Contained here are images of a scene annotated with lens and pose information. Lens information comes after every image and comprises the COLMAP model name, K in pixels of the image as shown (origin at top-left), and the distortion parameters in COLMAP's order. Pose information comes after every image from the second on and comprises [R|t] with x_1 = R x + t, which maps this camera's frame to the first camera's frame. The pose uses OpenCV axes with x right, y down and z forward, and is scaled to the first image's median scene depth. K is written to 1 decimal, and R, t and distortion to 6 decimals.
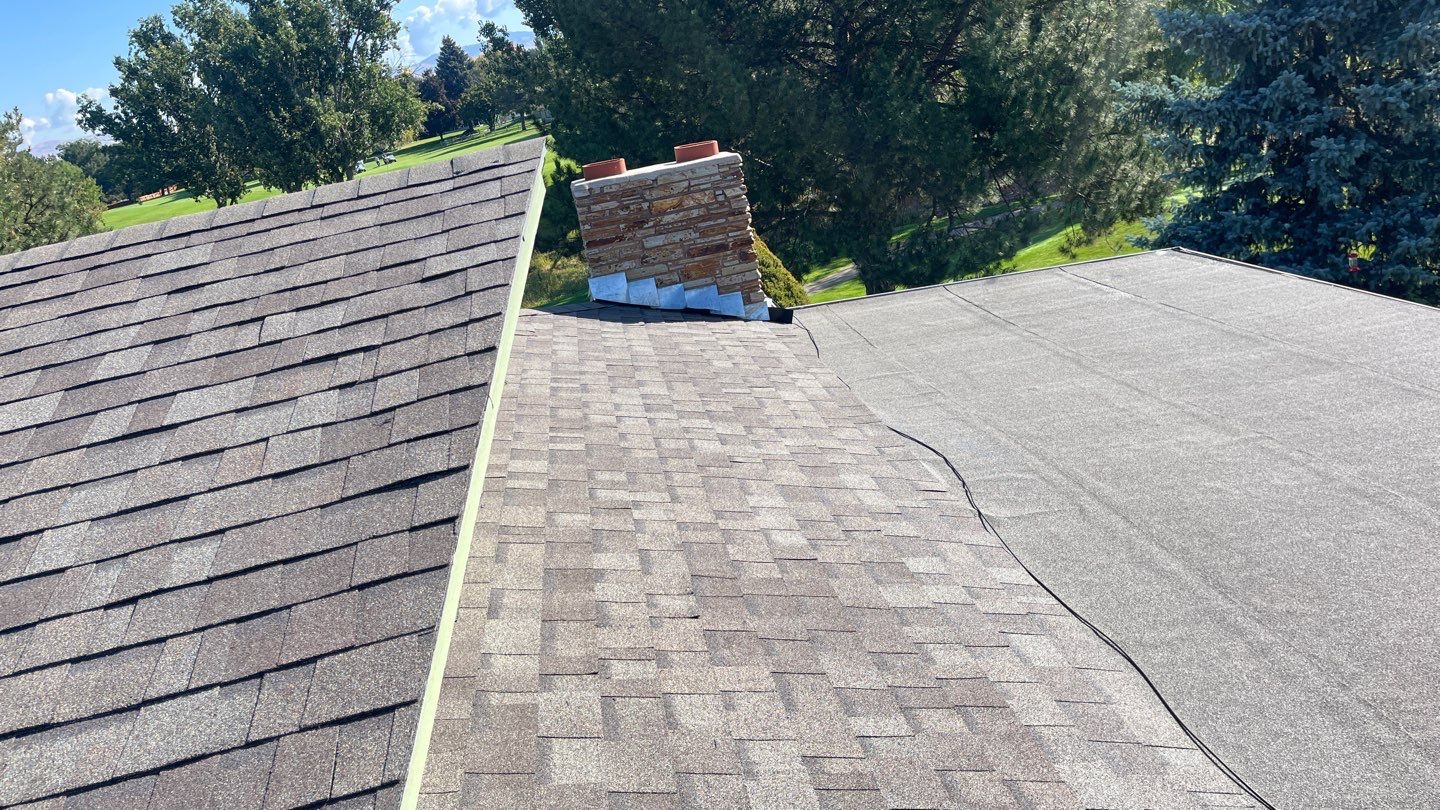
lens RADIAL K [[1076.8, 0, 715.0], [0, 1076.8, 406.2], [0, 0, 1]] dist [0.076837, -0.105606]
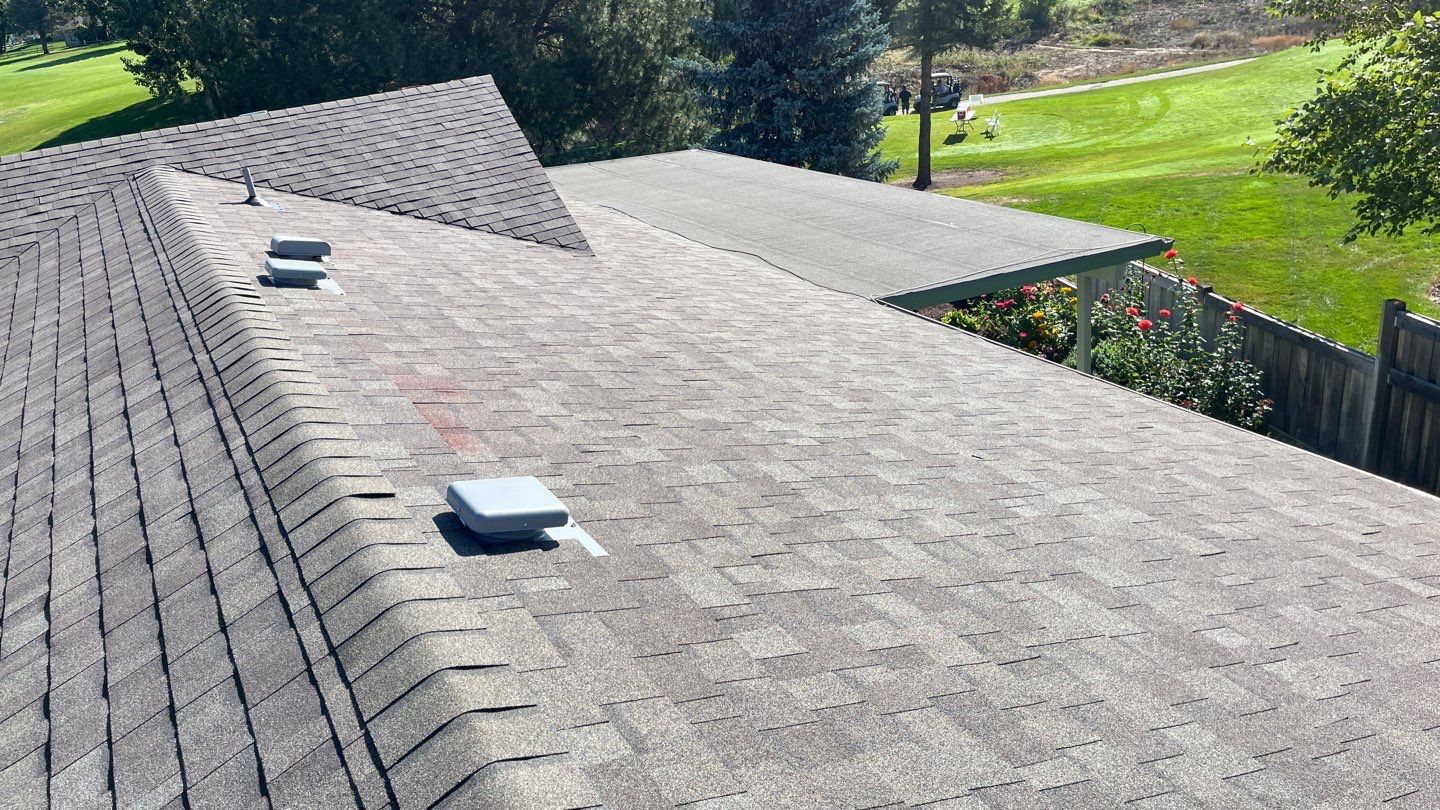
lens RADIAL K [[1081.2, 0, 716.9], [0, 1081.2, 381.5], [0, 0, 1]] dist [0.075784, -0.119872]
pose [[0.925867, -0.046717, 0.374950, -0.135788], [0.038924, 0.998840, 0.028336, 0.098710], [-0.375839, -0.011641, 0.926612, -0.371997]]
